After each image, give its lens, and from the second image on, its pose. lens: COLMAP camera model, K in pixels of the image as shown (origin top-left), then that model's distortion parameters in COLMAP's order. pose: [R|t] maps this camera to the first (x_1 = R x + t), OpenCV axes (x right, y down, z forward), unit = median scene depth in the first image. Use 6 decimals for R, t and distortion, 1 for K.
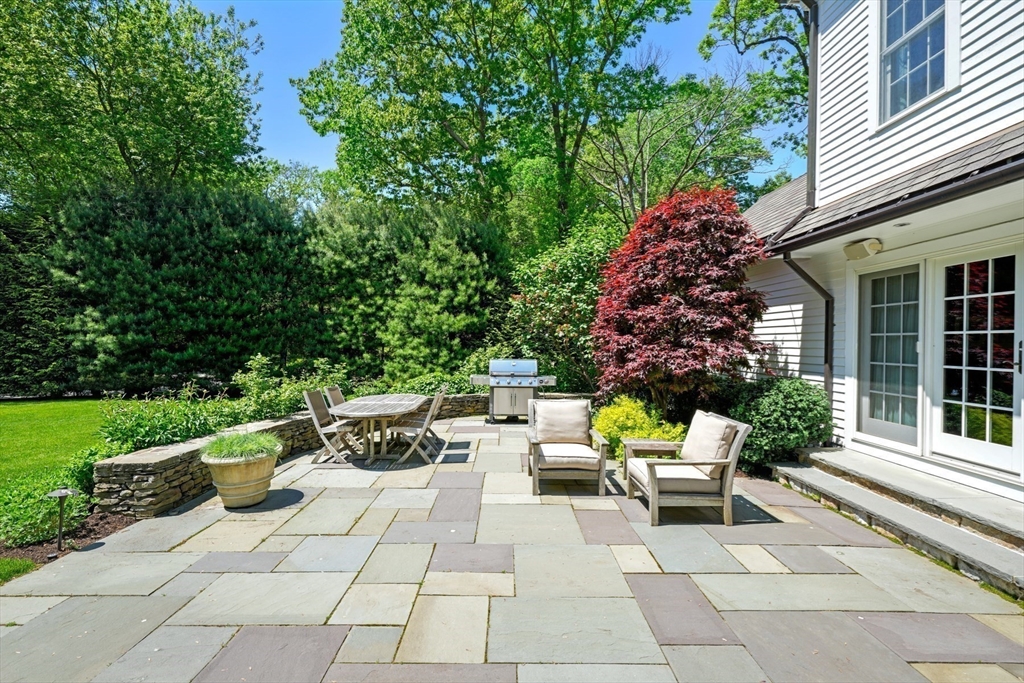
lens RADIAL K [[466.0, 0, 509.3], [0, 466.0, 338.1], [0, 0, 1]] dist [0.000823, 0.000580]
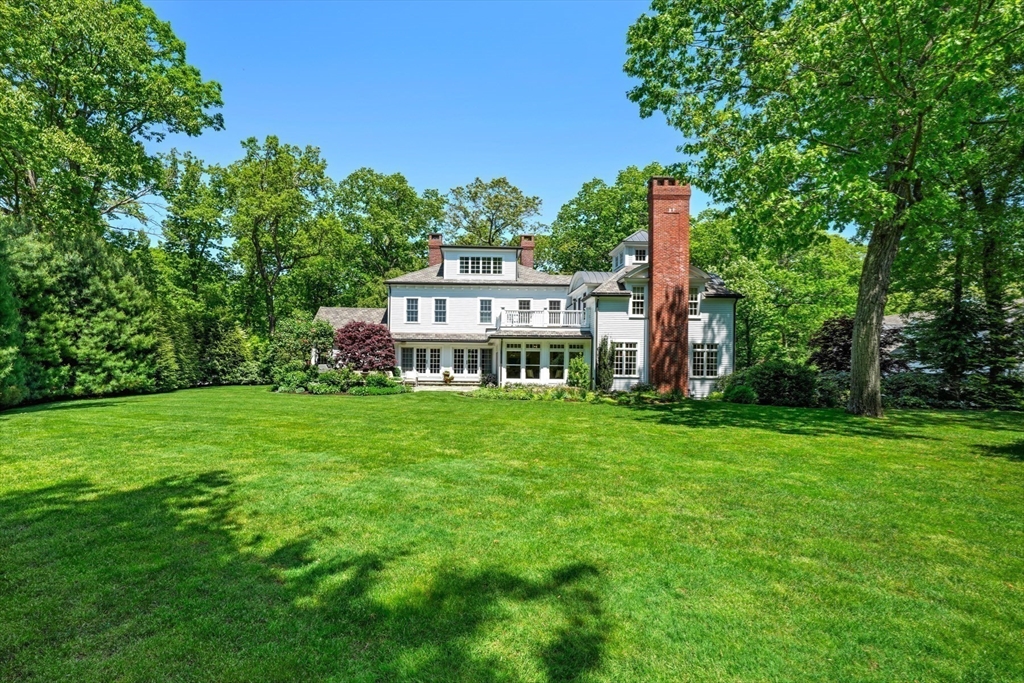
lens RADIAL K [[429.9, 0, 509.4], [0, 429.9, 342.1], [0, 0, 1]] dist [-0.000004, -0.000280]
pose [[-0.066943, 0.039652, 0.996969, -1.595219], [-0.024326, 0.998848, -0.041360, -0.006965], [-0.997460, -0.027021, -0.065901, 0.021593]]
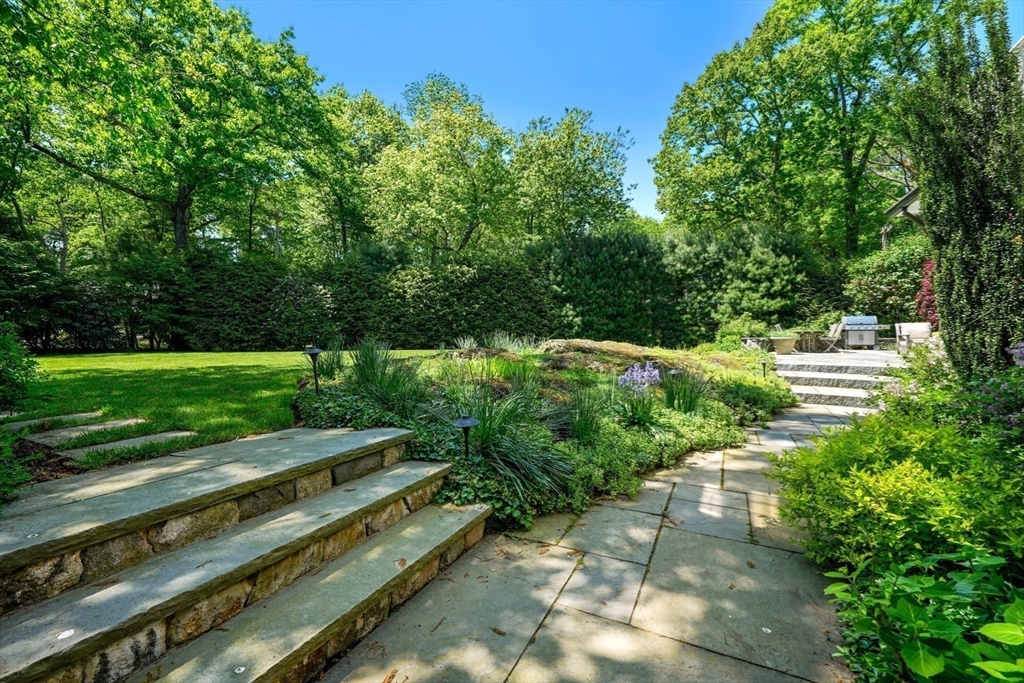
lens RADIAL K [[429.9, 0, 510.6], [0, 429.9, 341.4], [0, 0, 1]] dist [-0.000004, -0.000280]
pose [[0.885762, -0.004546, -0.464117, -0.241748], [0.013080, 0.999799, 0.015169, 0.057428], [0.463955, -0.019506, 0.885644, -0.658483]]
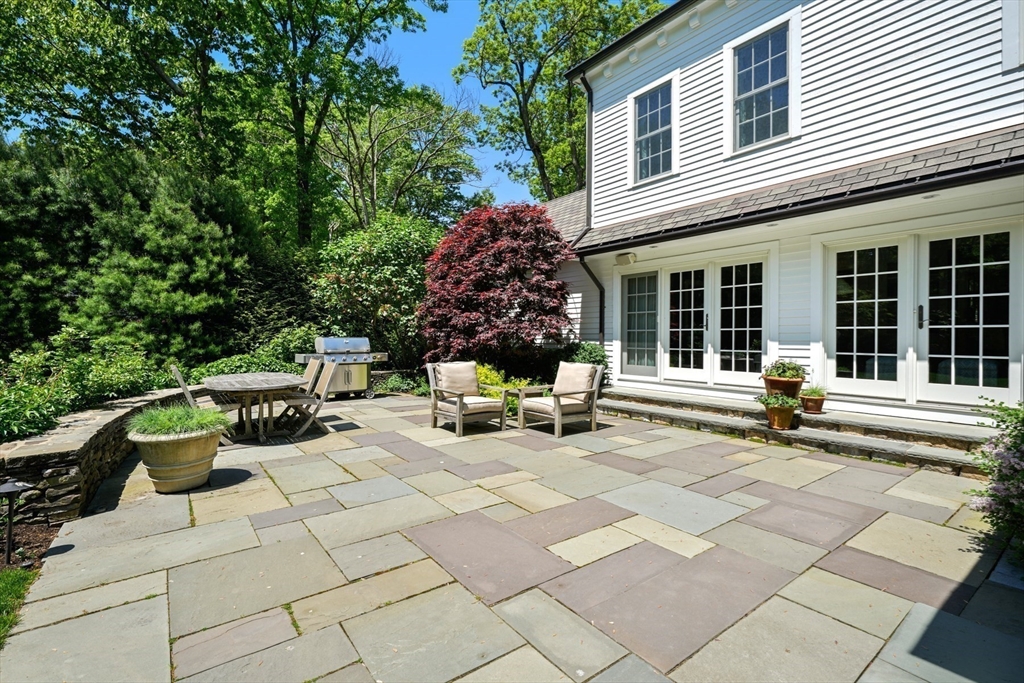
lens RADIAL K [[466.0, 0, 512.5], [0, 466.0, 335.7], [0, 0, 1]] dist [0.000823, 0.000580]
pose [[0.804260, -0.008086, 0.594223, -0.167729], [0.001680, 0.999934, 0.011333, 0.017541], [-0.594276, -0.008116, 0.804221, -0.018933]]
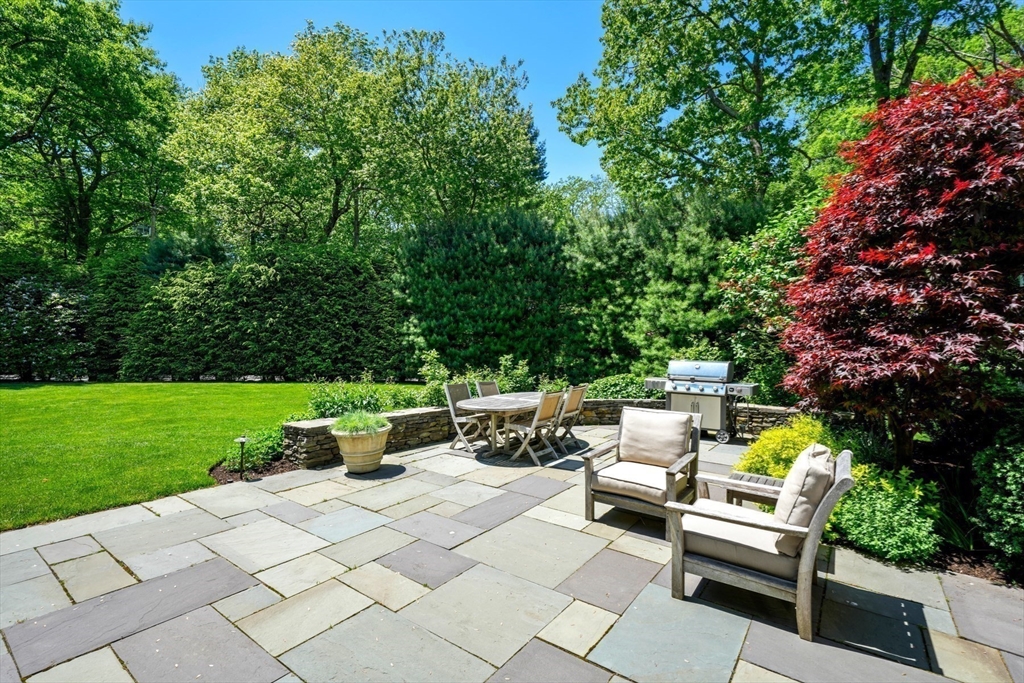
lens RADIAL K [[466.0, 0, 510.0], [0, 466.0, 343.0], [0, 0, 1]] dist [0.000823, 0.000580]
pose [[0.798562, 0.001304, -0.601911, 0.134462], [0.003054, 0.999976, 0.006218, 0.004178], [0.601904, -0.006804, 0.798539, 0.074894]]
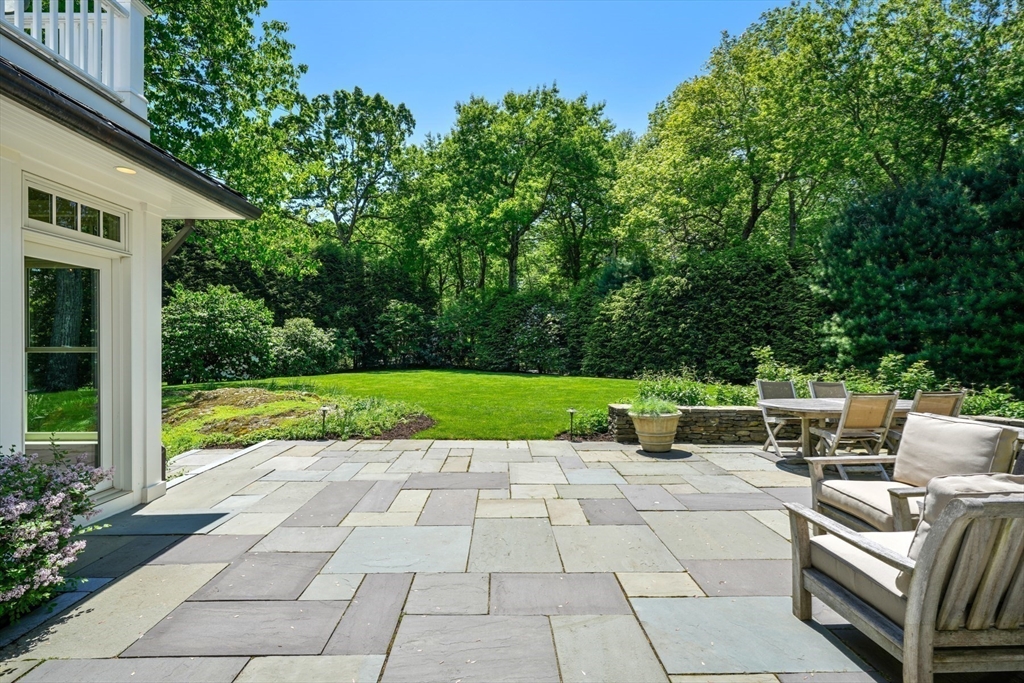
lens RADIAL K [[466.0, 0, 508.0], [0, 466.0, 347.7], [0, 0, 1]] dist [0.000823, 0.000580]
pose [[0.006643, -0.006122, -0.999959, 0.228629], [0.010174, 0.999930, -0.006054, 0.015696], [0.999926, -0.010133, 0.006704, 0.160064]]
